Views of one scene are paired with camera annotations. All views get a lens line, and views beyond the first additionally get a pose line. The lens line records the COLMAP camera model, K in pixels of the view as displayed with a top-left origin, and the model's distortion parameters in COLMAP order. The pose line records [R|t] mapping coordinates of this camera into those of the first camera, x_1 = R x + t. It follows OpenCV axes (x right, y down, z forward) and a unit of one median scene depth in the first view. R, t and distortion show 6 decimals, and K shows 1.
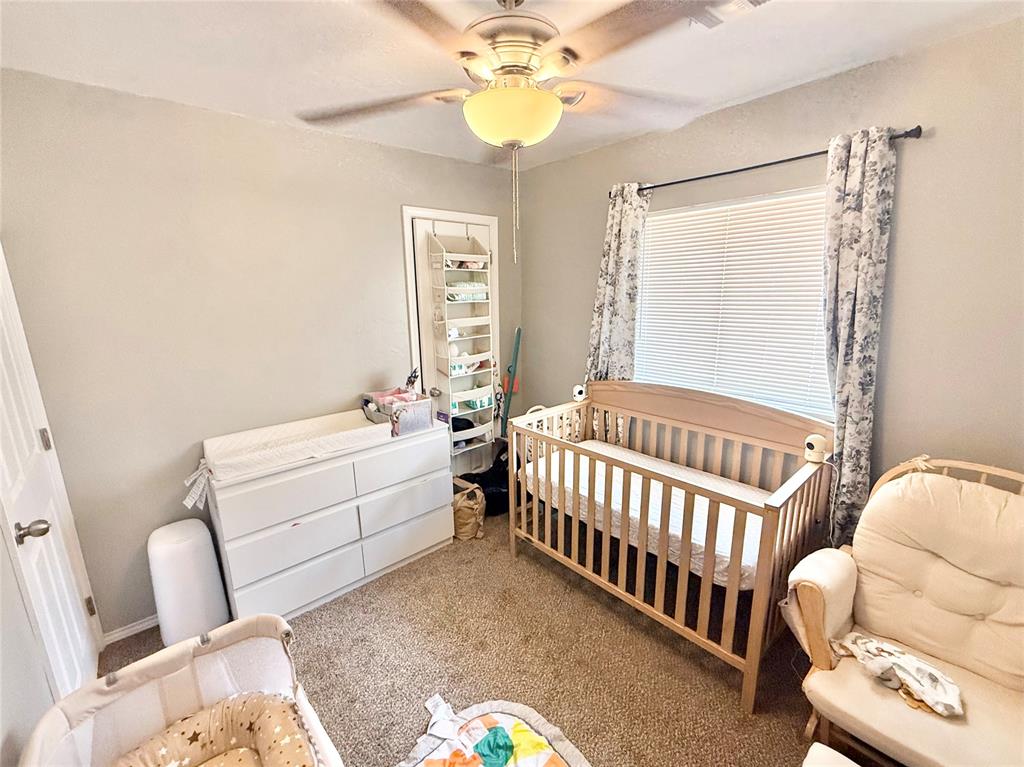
lens RADIAL K [[429.3, 0, 512.0], [0, 429.3, 383.5], [0, 0, 1]] dist [0.000666, 0.000056]
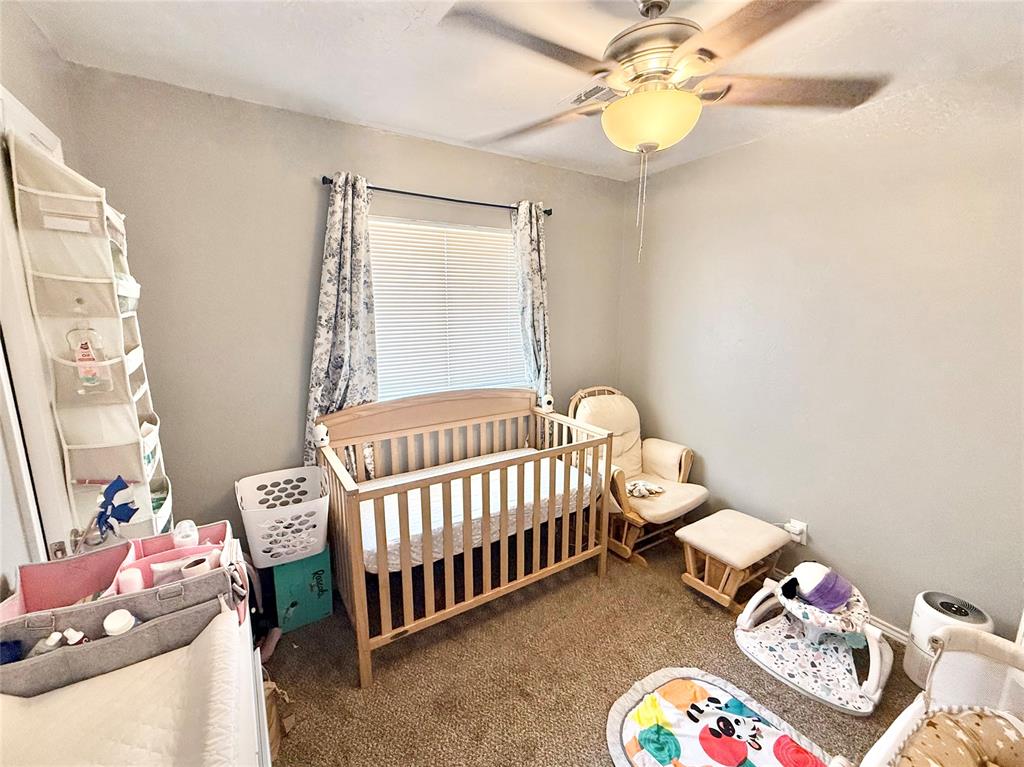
lens RADIAL K [[415.7, 0, 512.0], [0, 415.7, 383.5], [0, 0, 1]] dist [-0.000283, 0.000002]
pose [[0.167031, -0.168221, 0.971495, -0.593044], [0.212464, 0.968329, 0.131143, -0.111546], [-0.962788, 0.184503, 0.197482, 0.650096]]
